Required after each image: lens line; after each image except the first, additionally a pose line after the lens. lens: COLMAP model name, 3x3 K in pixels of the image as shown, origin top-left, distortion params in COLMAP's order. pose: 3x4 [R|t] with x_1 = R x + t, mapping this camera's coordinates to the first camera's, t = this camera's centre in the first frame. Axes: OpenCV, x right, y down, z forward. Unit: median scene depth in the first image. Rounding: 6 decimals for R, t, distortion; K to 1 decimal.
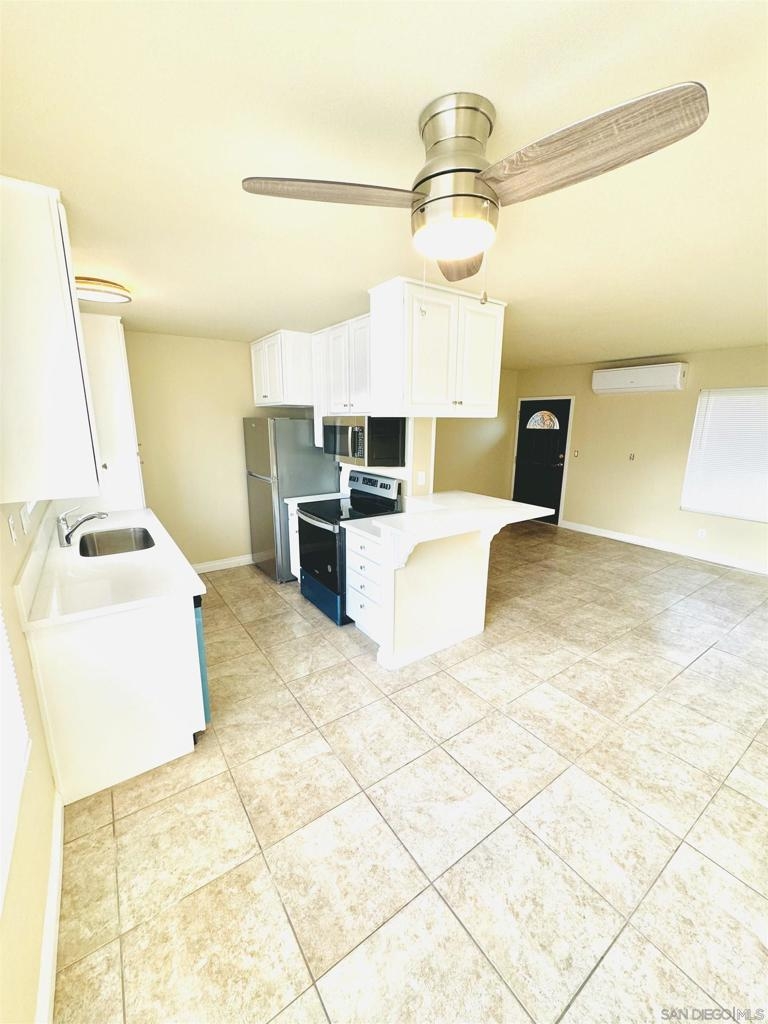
lens RADIAL K [[409.4, 0, 384.0], [0, 409.4, 512.0], [0, 0, 1]] dist [-0.000562, 0.005258]
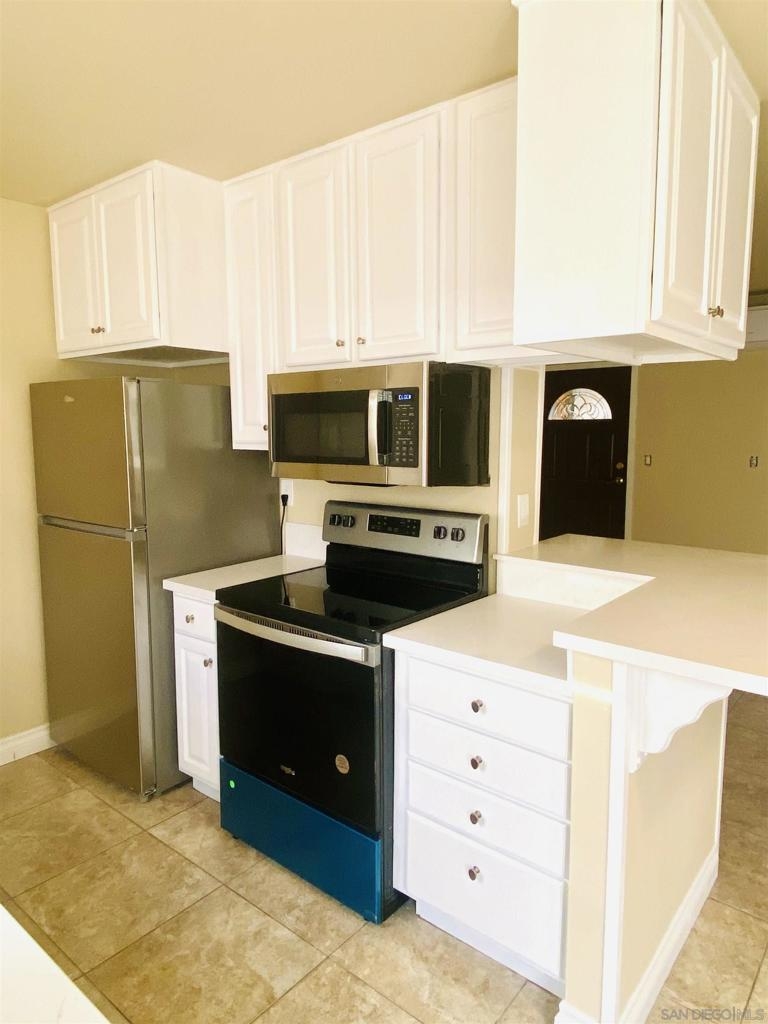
lens RADIAL K [[668.9, 0, 381.8], [0, 668.9, 501.8], [0, 0, 1]] dist [0.054553, -0.066160]
pose [[0.966599, -0.040575, 0.253062, -0.295233], [0.067646, 0.992765, -0.099206, -0.040923], [-0.247206, 0.113011, 0.962350, 0.464755]]
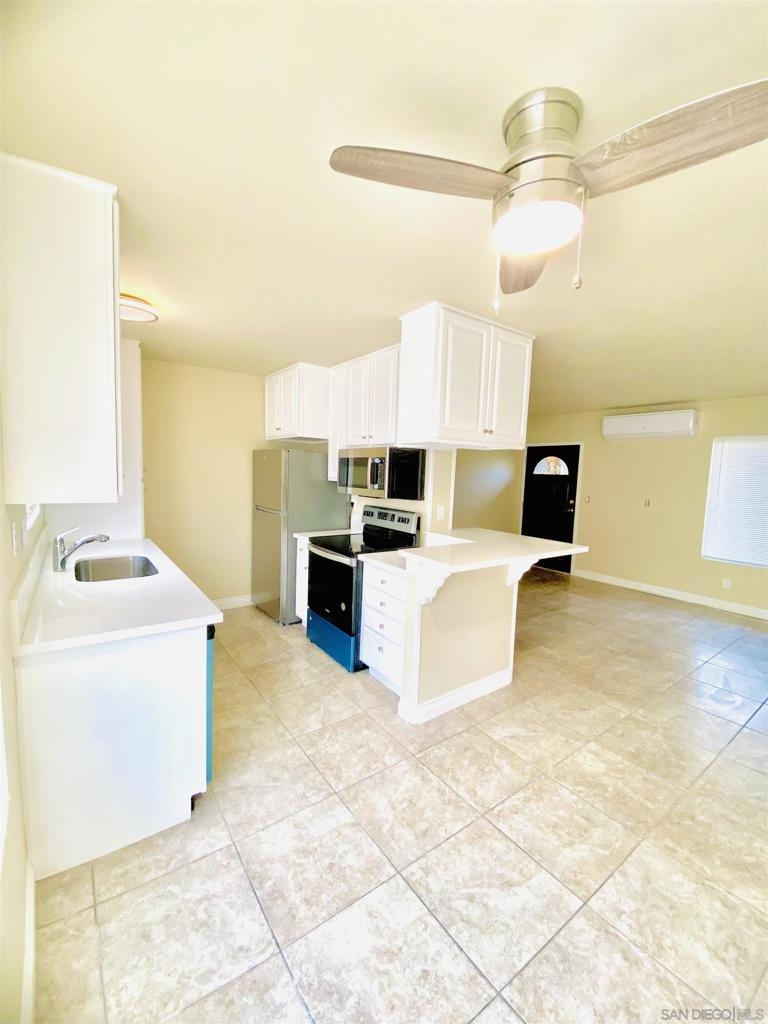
lens RADIAL K [[418.1, 0, 382.7], [0, 418.1, 507.8], [0, 0, 1]] dist [0.023112, -0.019453]
pose [[0.999567, 0.024262, 0.016654, -0.080345], [-0.021833, 0.990859, -0.133126, 0.049190], [-0.019731, 0.132705, 0.990959, 0.048919]]
